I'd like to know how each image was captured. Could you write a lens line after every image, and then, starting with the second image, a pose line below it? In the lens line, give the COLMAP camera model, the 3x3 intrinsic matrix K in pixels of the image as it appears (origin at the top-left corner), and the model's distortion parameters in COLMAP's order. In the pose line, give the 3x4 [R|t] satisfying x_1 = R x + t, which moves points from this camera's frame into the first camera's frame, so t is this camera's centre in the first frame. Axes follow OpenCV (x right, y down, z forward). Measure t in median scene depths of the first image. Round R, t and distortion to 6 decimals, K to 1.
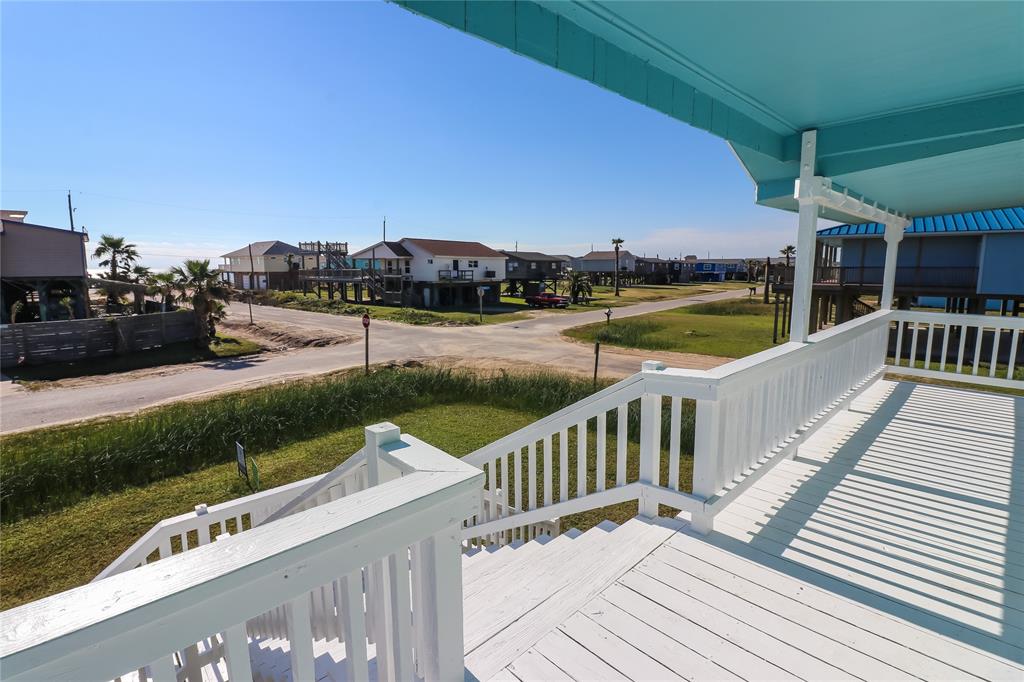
lens RADIAL K [[472.4, 0, 501.2], [0, 472.4, 331.4], [0, 0, 1]] dist [0.000881, -0.013668]
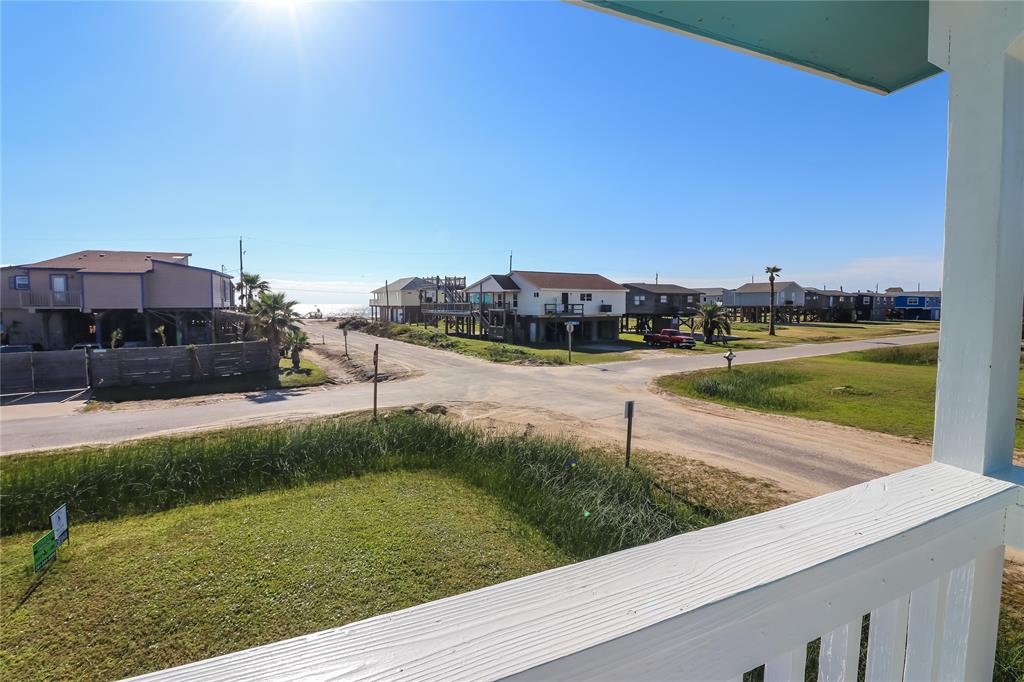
lens RADIAL K [[472.4, 0, 501.2], [0, 472.4, 331.4], [0, 0, 1]] dist [0.000881, -0.013668]
pose [[0.946891, 0.018619, -0.321016, 0.085395], [-0.042201, 0.996883, -0.066659, -0.009078], [0.318774, 0.076666, 0.944725, 0.091952]]
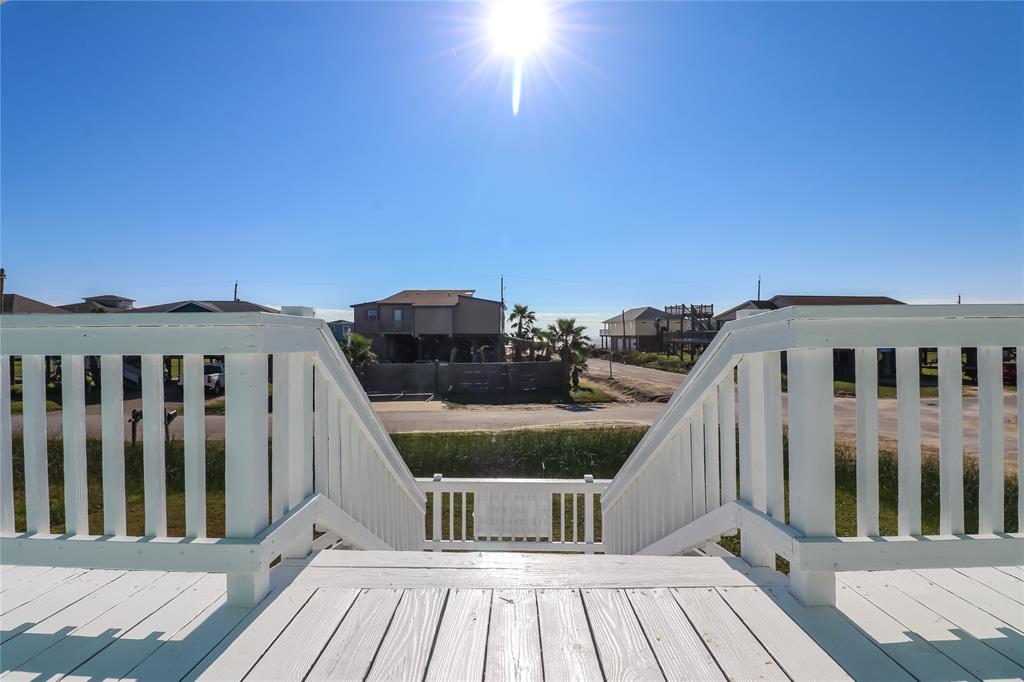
lens RADIAL K [[472.4, 0, 501.2], [0, 472.4, 331.4], [0, 0, 1]] dist [0.000881, -0.013668]
pose [[0.726278, -0.005785, -0.687377, 0.028401], [-0.092082, 0.990133, -0.105626, 0.010824], [0.681206, 0.140009, 0.718579, 0.017073]]
